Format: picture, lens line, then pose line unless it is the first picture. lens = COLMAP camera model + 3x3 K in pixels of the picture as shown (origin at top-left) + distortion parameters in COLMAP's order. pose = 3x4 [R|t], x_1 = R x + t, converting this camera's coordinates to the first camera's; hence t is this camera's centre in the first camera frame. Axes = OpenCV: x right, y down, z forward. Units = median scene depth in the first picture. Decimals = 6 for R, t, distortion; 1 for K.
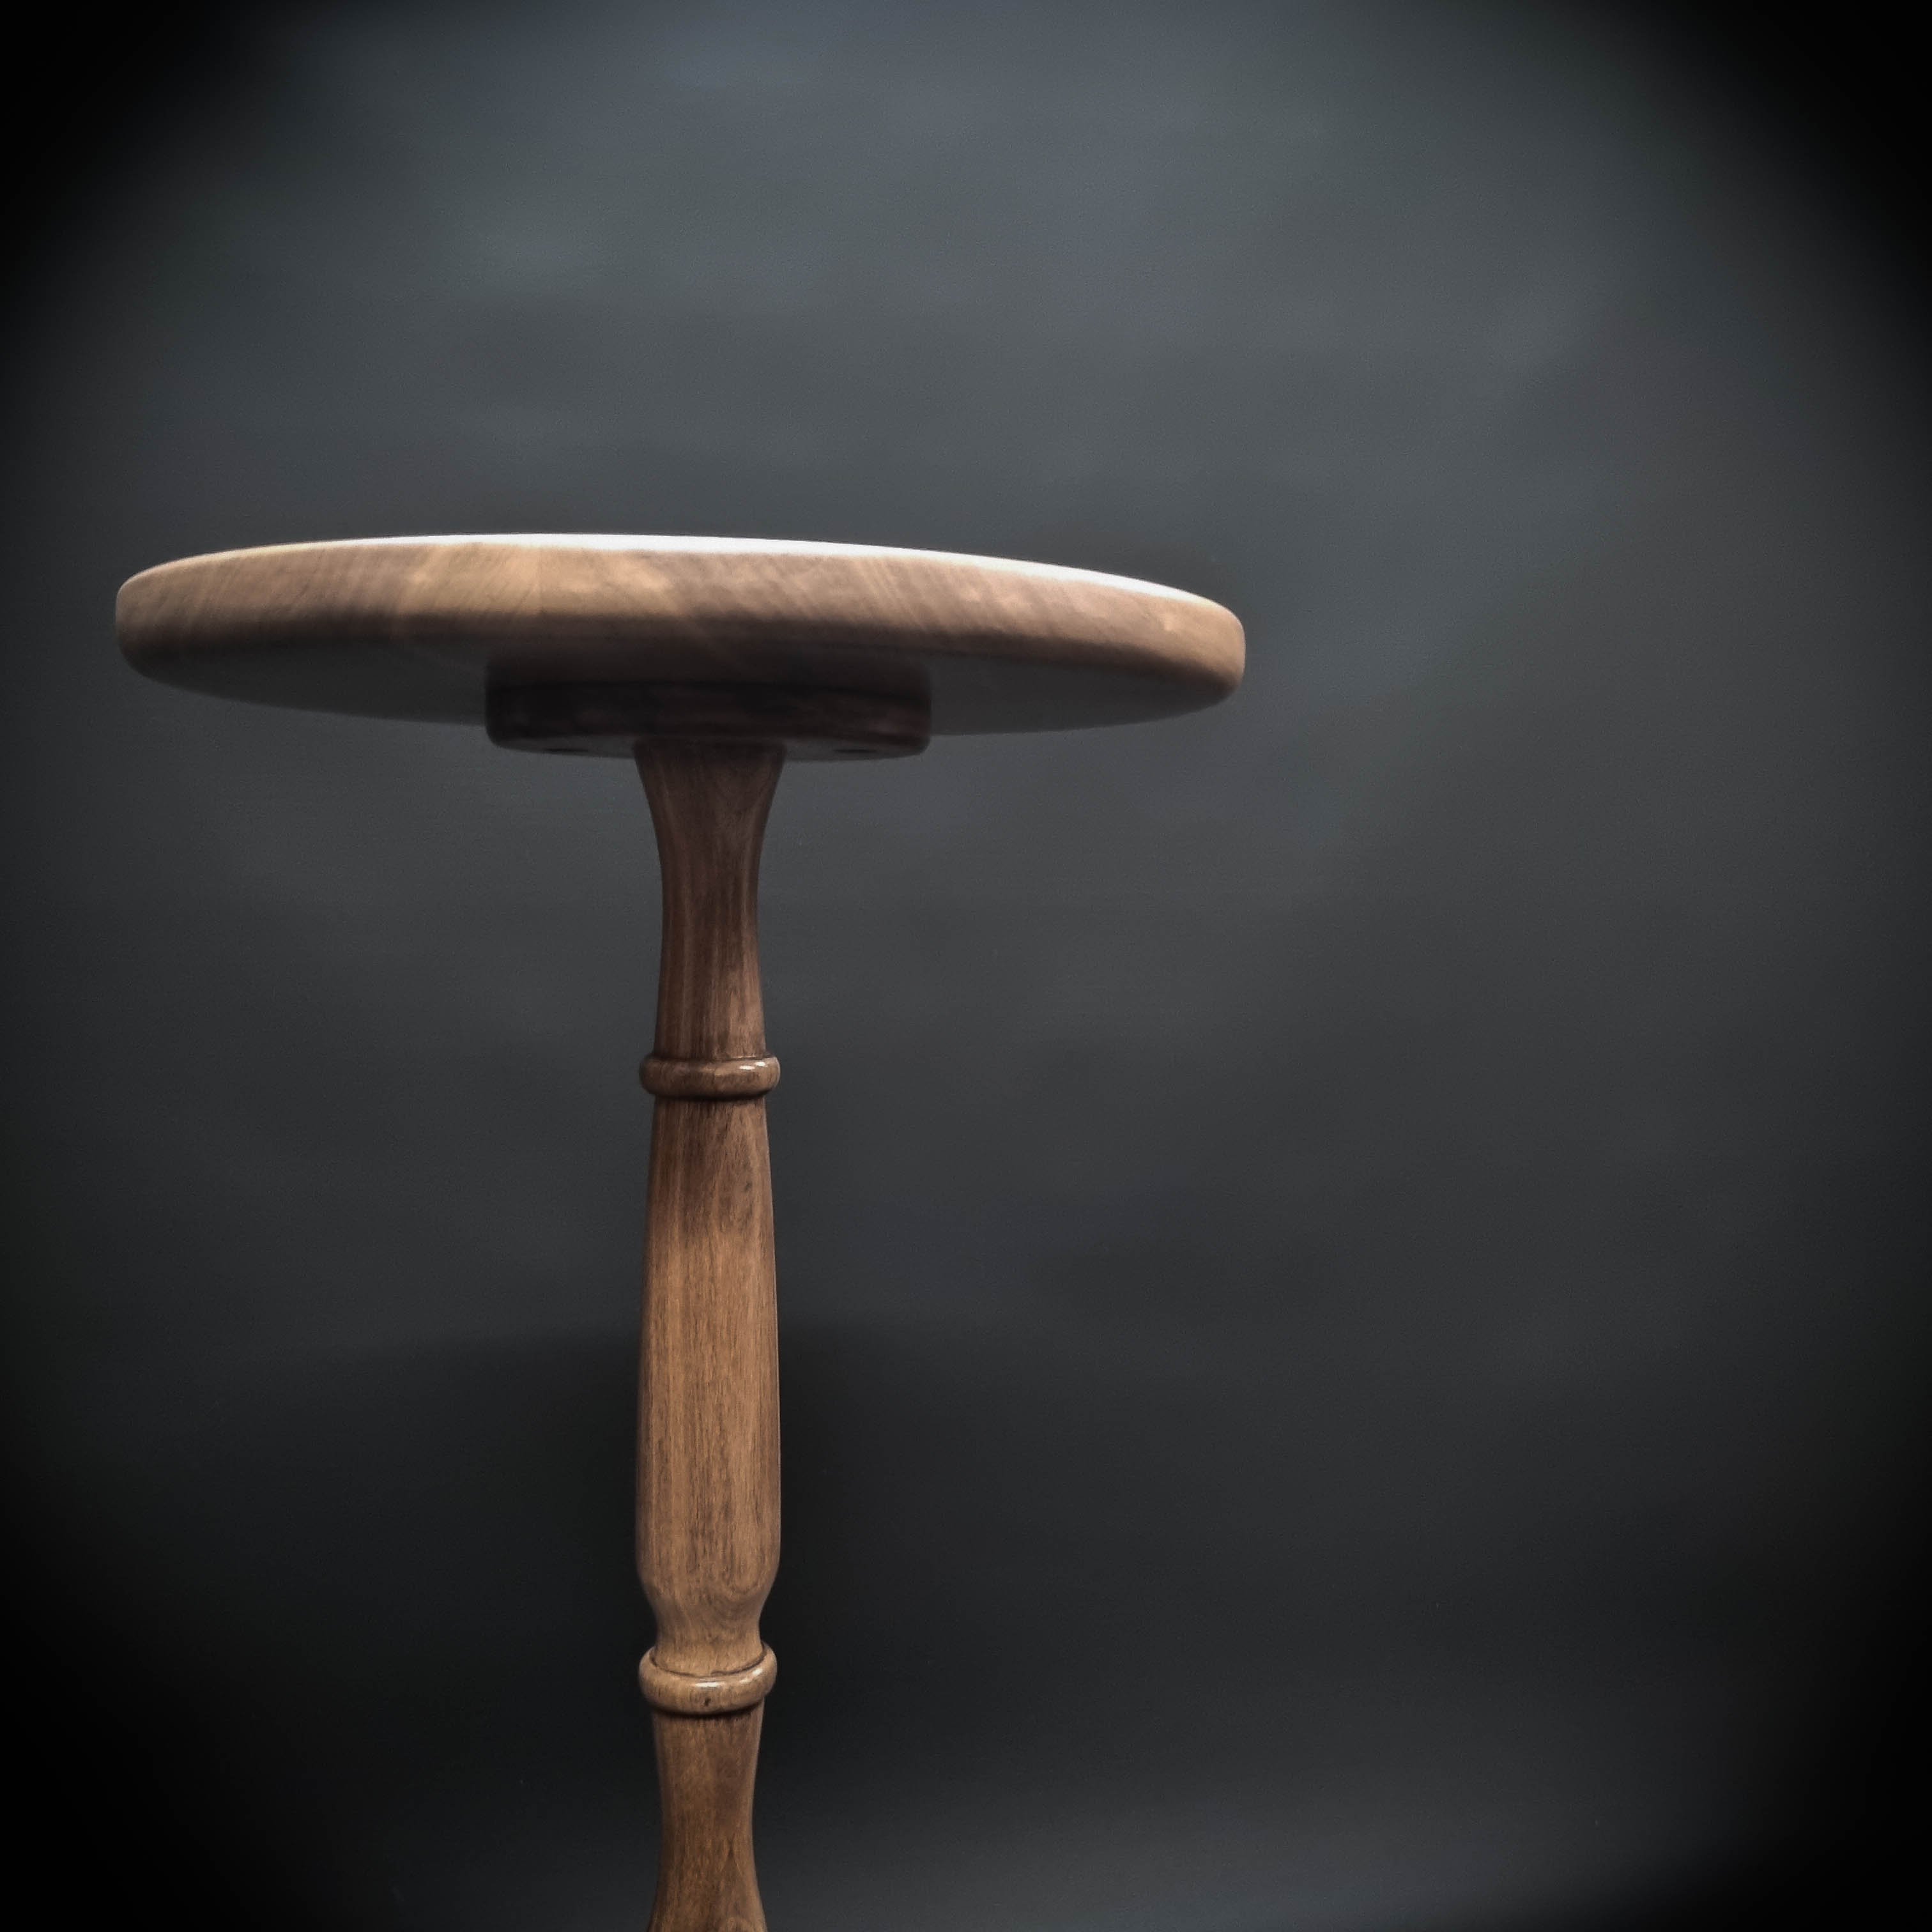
lens RADIAL K [[1944.5, 0, 957.3], [0, 1944.5, 971.9], [0, 0, 1]] dist [0.029044, 0.000000]
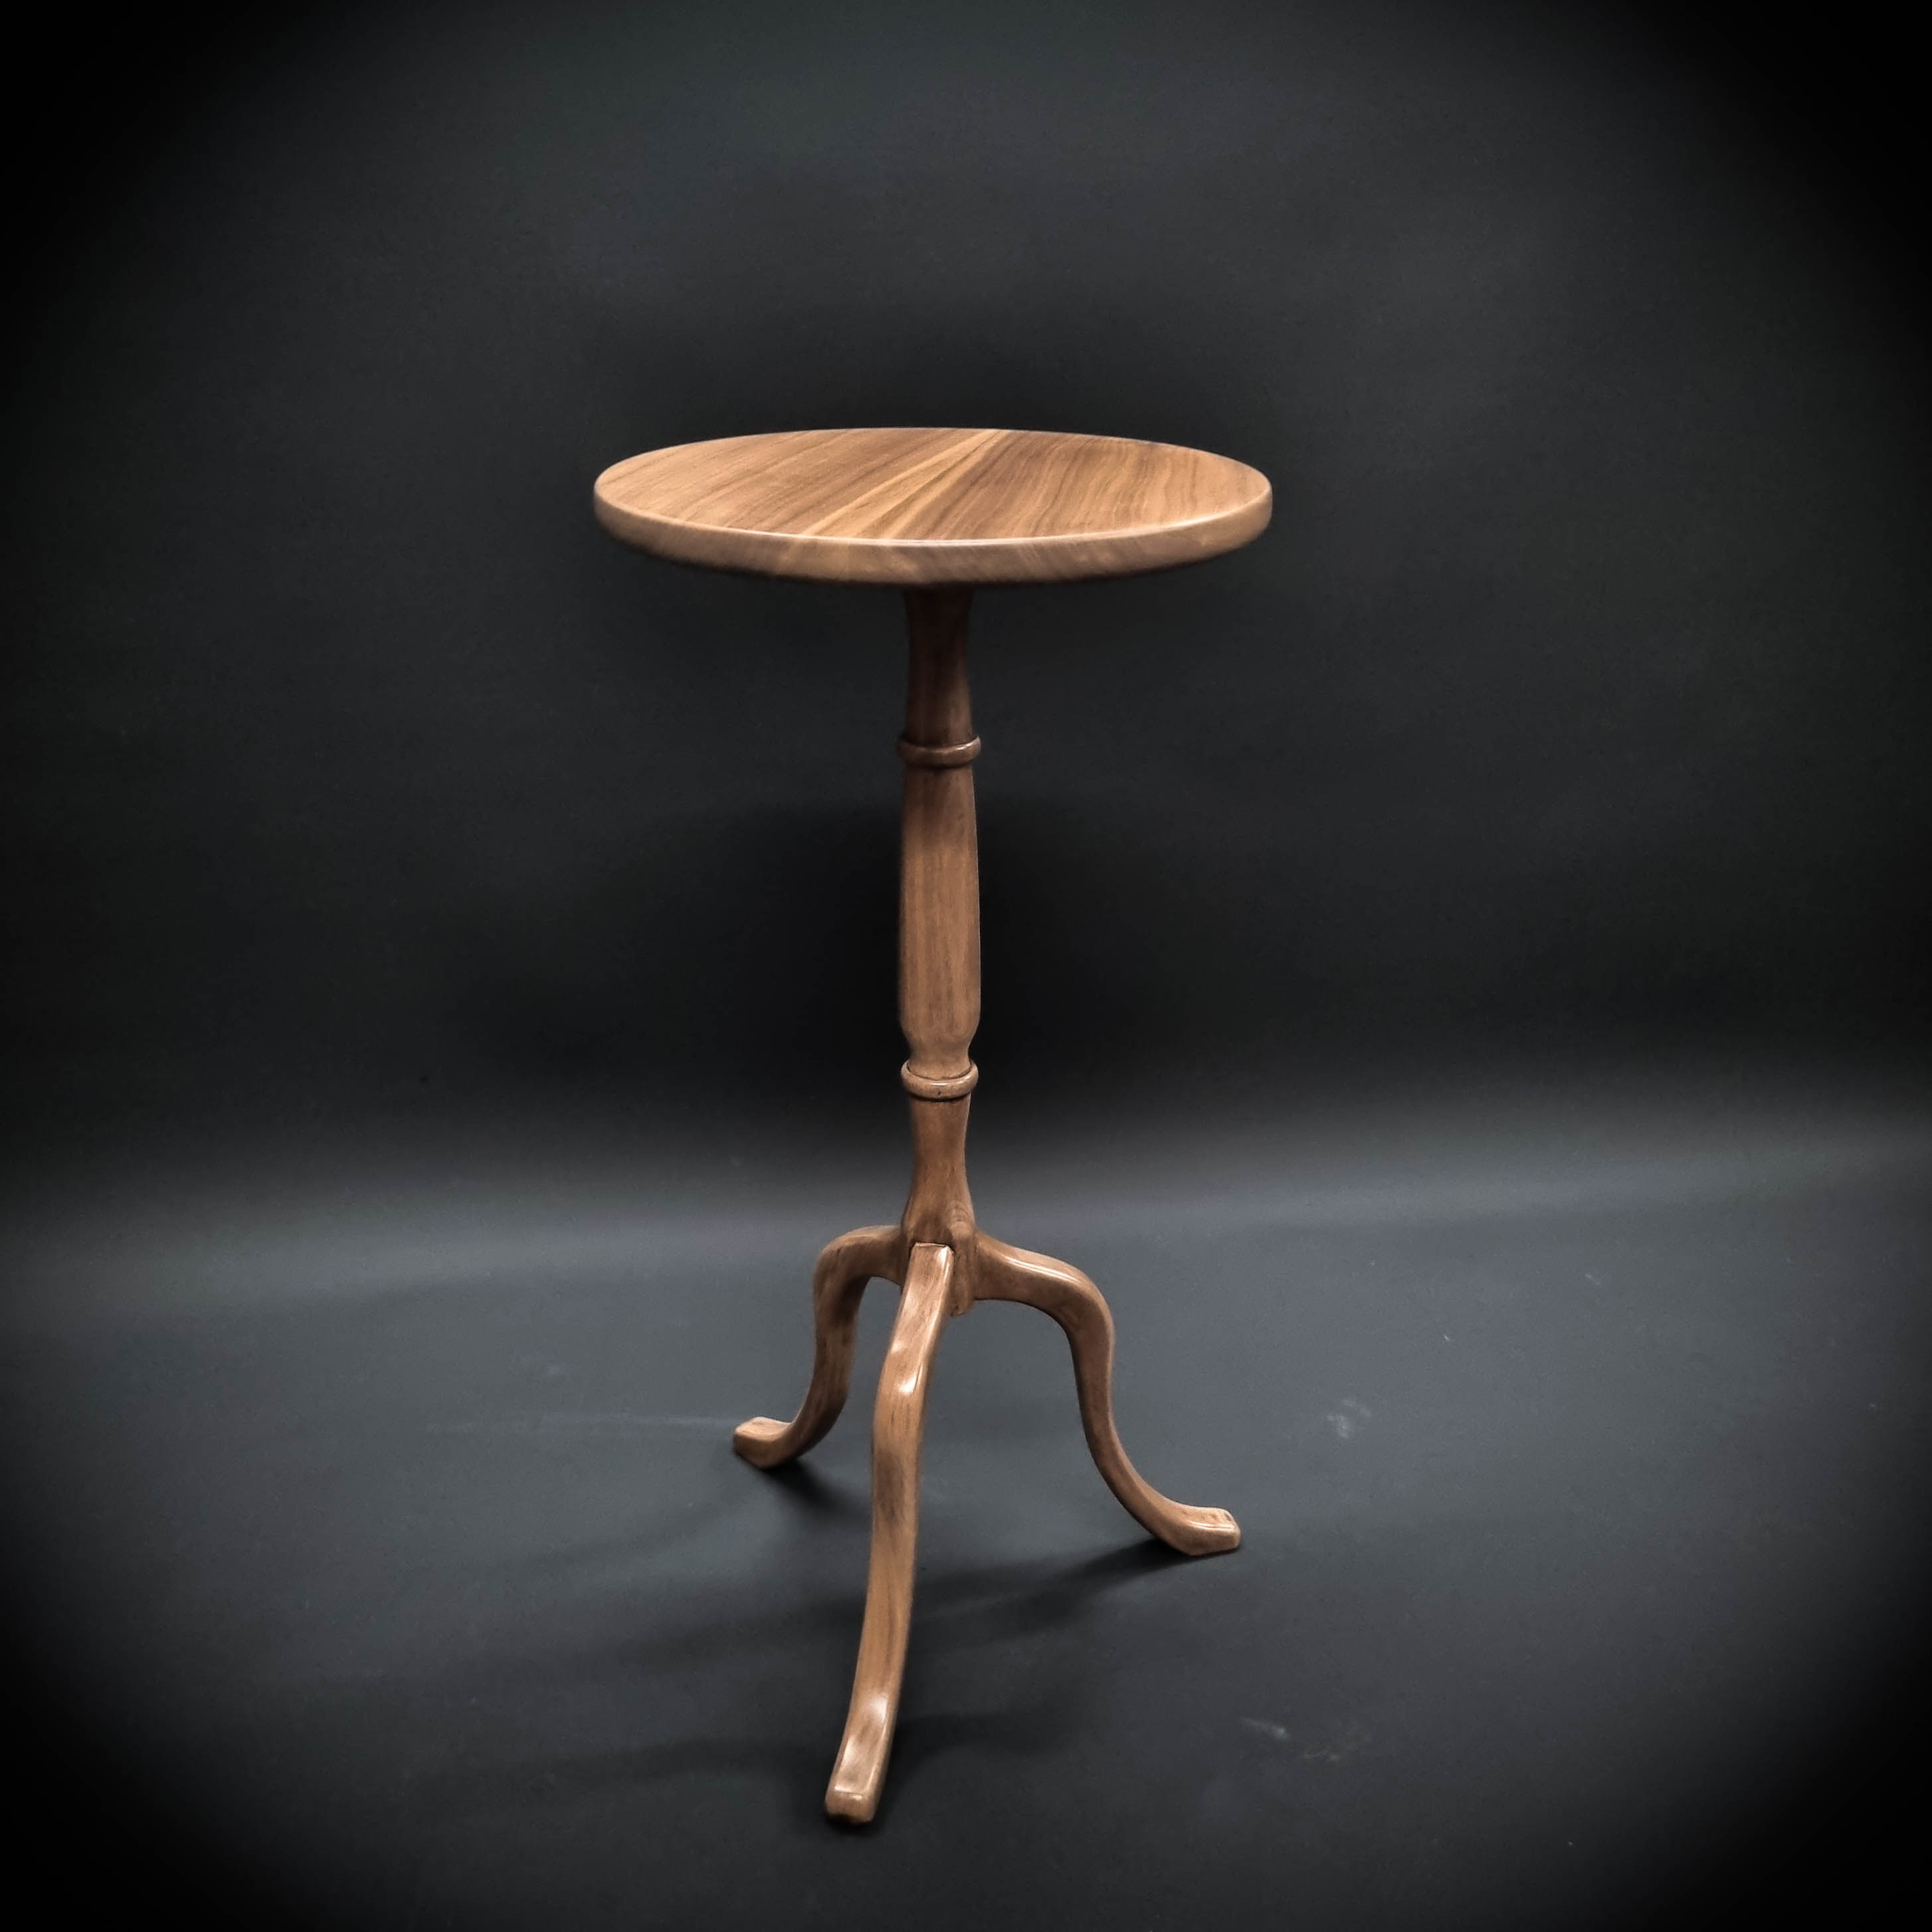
lens RADIAL K [[2010.0, 0, 967.2], [0, 2010.0, 951.9], [0, 0, 1]] dist [0.025746, 0.000000]
pose [[0.993955, 0.038269, -0.102904, 0.082674], [-0.001371, 0.941535, 0.336912, -0.370891], [0.109781, -0.334734, 0.935896, -0.681373]]
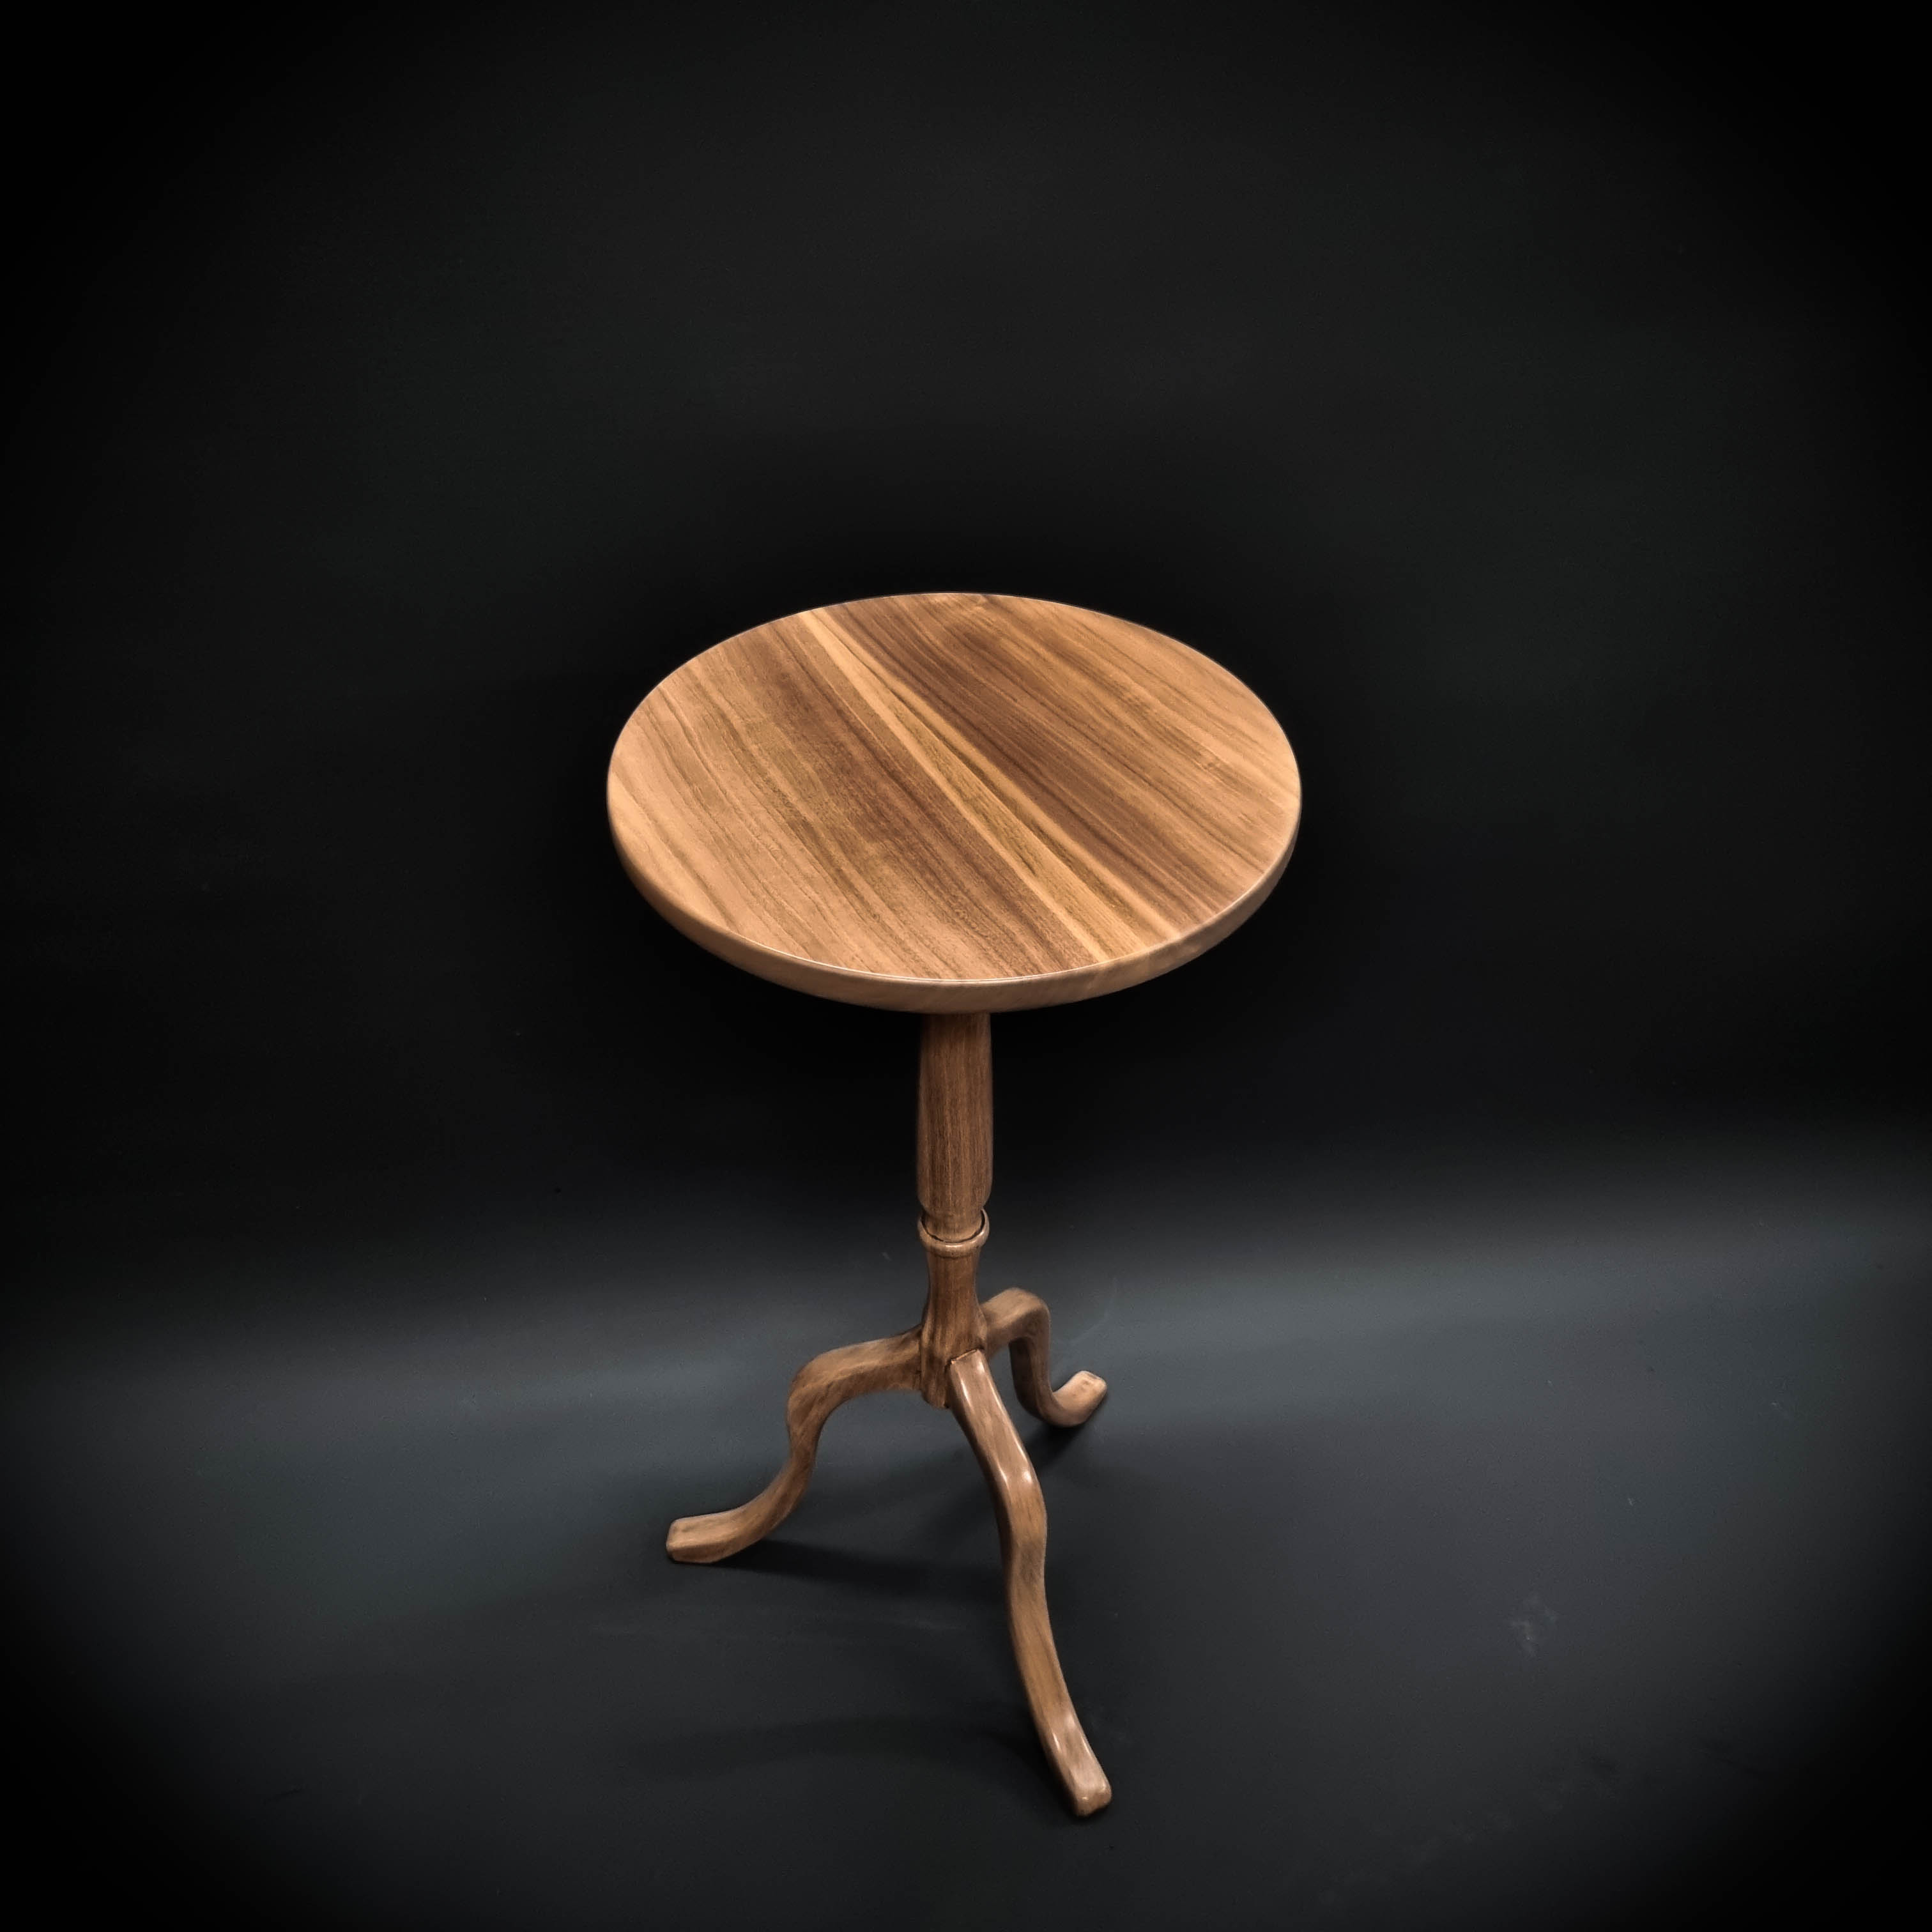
lens RADIAL K [[1944.5, 0, 966.4], [0, 1944.5, 974.1], [0, 0, 1]] dist [0.029044, 0.000000]
pose [[0.814164, -0.370981, 0.446666, -0.889743], [0.020461, 0.787124, 0.616455, -1.010149], [-0.580274, -0.492756, 0.648439, -0.092006]]
